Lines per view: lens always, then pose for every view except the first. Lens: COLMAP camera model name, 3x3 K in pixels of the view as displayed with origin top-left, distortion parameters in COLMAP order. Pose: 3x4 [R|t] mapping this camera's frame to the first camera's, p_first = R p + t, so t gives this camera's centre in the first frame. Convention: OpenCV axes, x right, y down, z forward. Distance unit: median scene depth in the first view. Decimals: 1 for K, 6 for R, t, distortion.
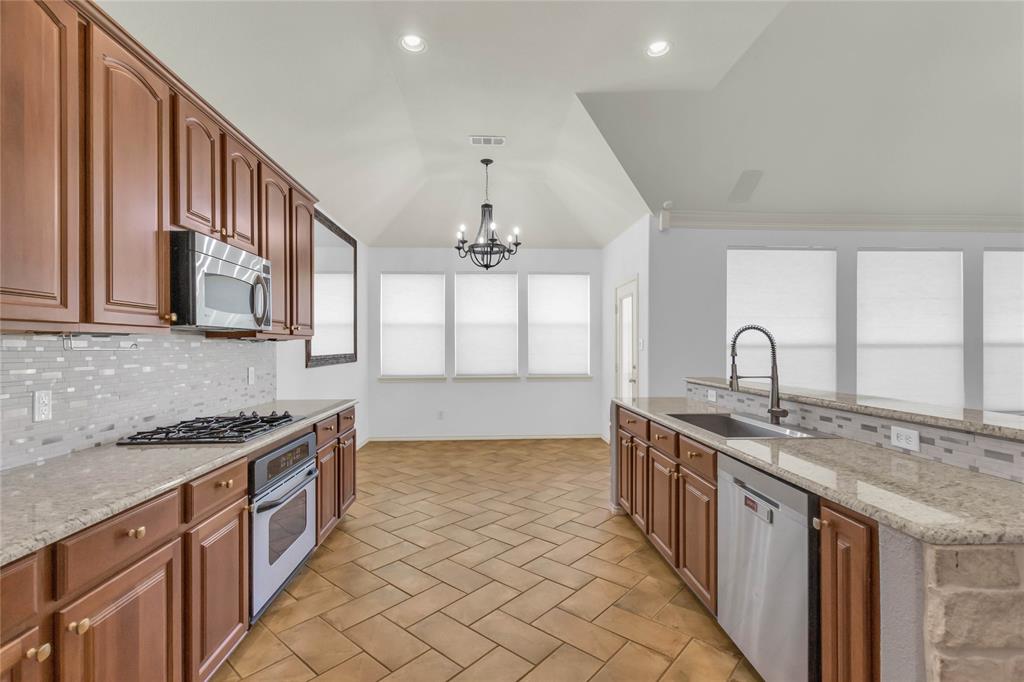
lens RADIAL K [[475.3, 0, 510.7], [0, 475.3, 351.2], [0, 0, 1]] dist [0.001132, 0.000241]
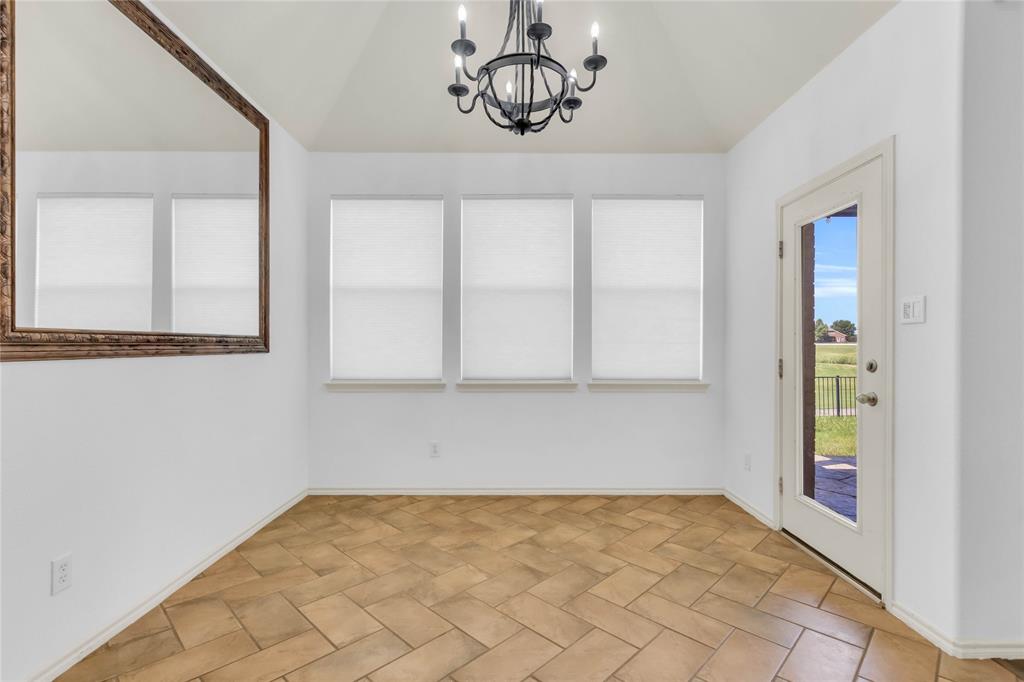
lens RADIAL K [[471.1, 0, 511.5], [0, 471.1, 346.3], [0, 0, 1]] dist [0.002465, -0.001072]
pose [[0.998682, 0.004051, -0.051169, -0.036900], [-0.004718, 0.999905, -0.012932, 0.023623], [0.051112, 0.013157, 0.998606, 0.582461]]
